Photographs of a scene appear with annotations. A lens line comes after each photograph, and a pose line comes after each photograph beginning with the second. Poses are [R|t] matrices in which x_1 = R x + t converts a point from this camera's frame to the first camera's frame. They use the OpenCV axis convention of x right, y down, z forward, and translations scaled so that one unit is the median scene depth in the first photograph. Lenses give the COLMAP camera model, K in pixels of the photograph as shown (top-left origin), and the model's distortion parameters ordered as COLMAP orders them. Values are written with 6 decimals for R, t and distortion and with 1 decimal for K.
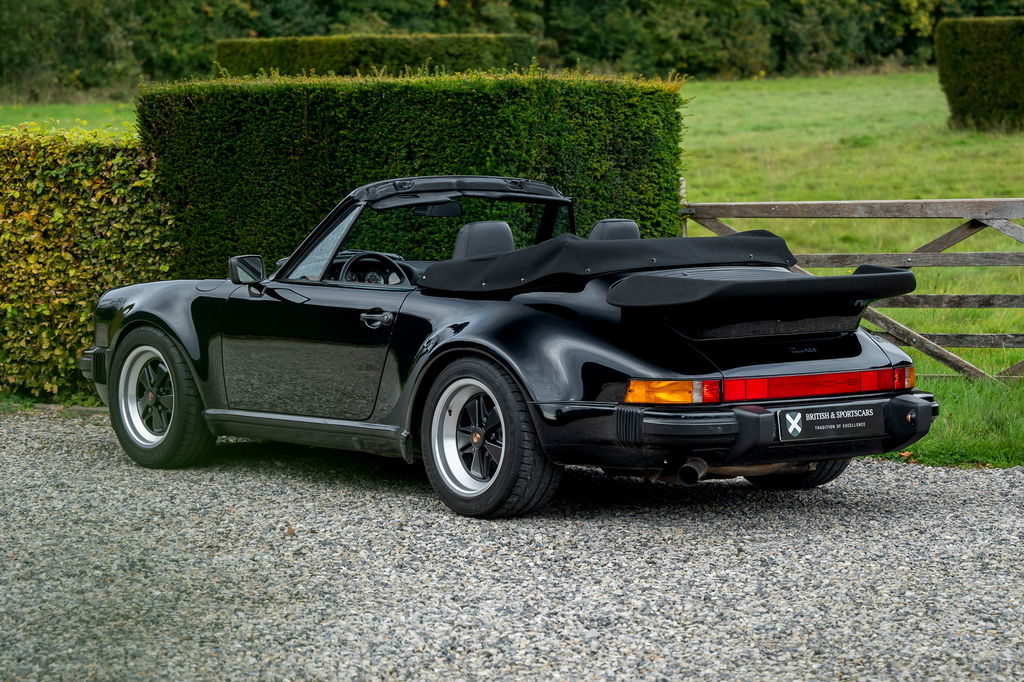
lens RADIAL K [[2607.3, 0, 512.0], [0, 2607.3, 341.0], [0, 0, 1]] dist [0.160917, 0.732043]
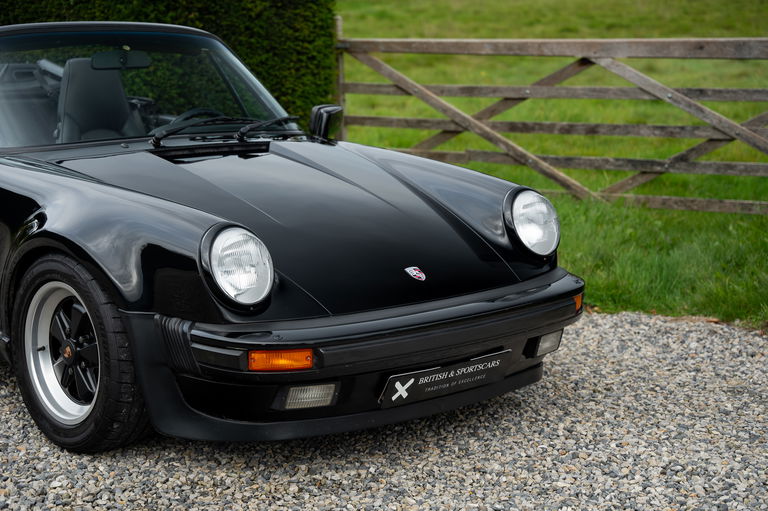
lens RADIAL K [[1461.4, 0, 384.0], [0, 1461.4, 255.5], [0, 0, 1]] dist [0.256704, -0.028470]
pose [[0.998680, 0.004101, 0.051203, 0.064838], [-0.009518, 0.994322, 0.105991, -0.032376], [-0.050477, -0.106338, 0.993048, 0.409856]]
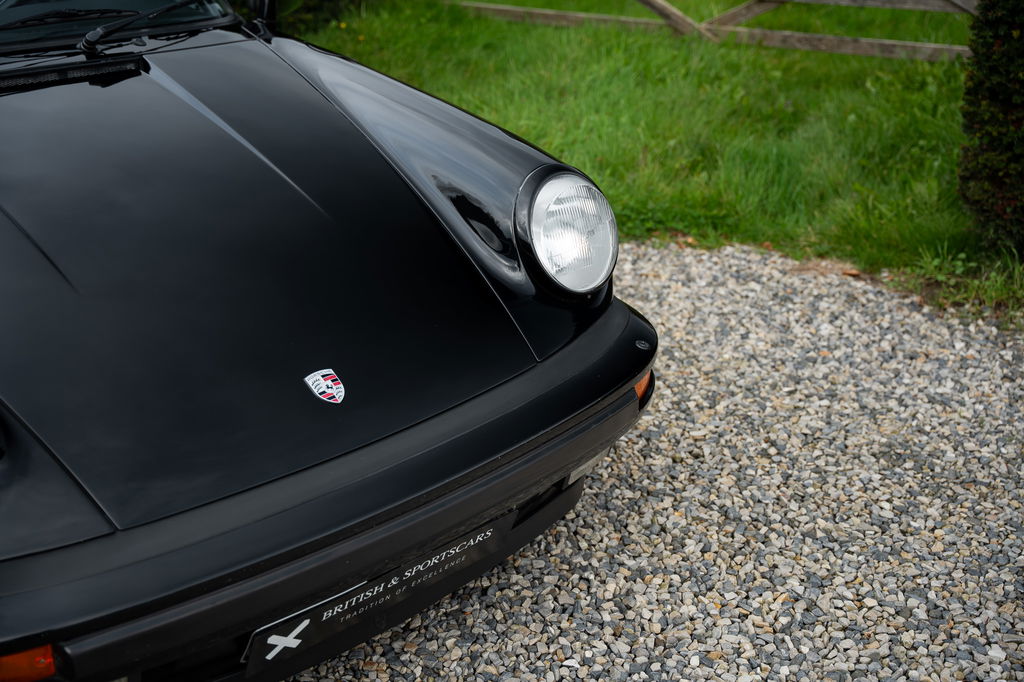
lens RADIAL K [[1306.9, 0, 512.0], [0, 1306.9, 341.0], [0, 0, 1]] dist [0.053010, -0.000885]
pose [[0.998768, -0.013762, 0.047675, 0.106747], [-0.003941, 0.935737, 0.352675, -0.054151], [-0.049465, -0.352429, 0.934530, 0.610581]]
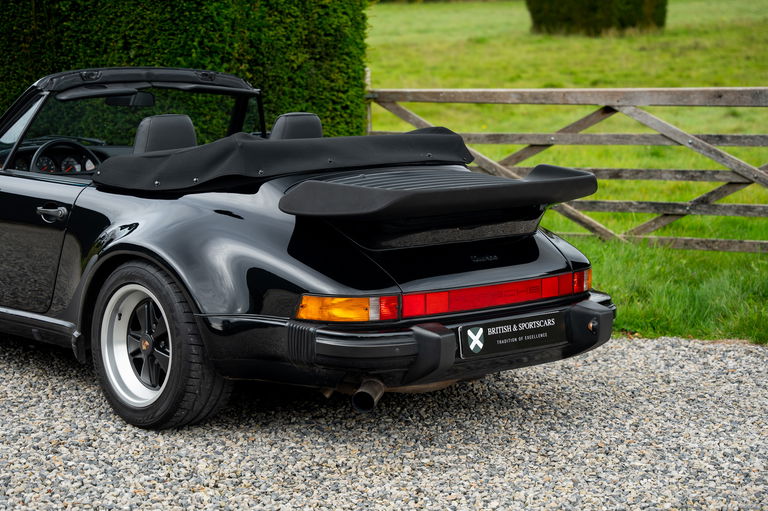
lens RADIAL K [[1551.4, 0, 383.0], [0, 1551.4, 264.8], [0, 0, 1]] dist [0.244808, 0.093406]
pose [[0.997465, 0.001344, 0.071147, 0.025772], [-0.006175, 0.997685, 0.067729, -0.025070], [-0.070892, -0.067997, 0.995164, 0.333031]]
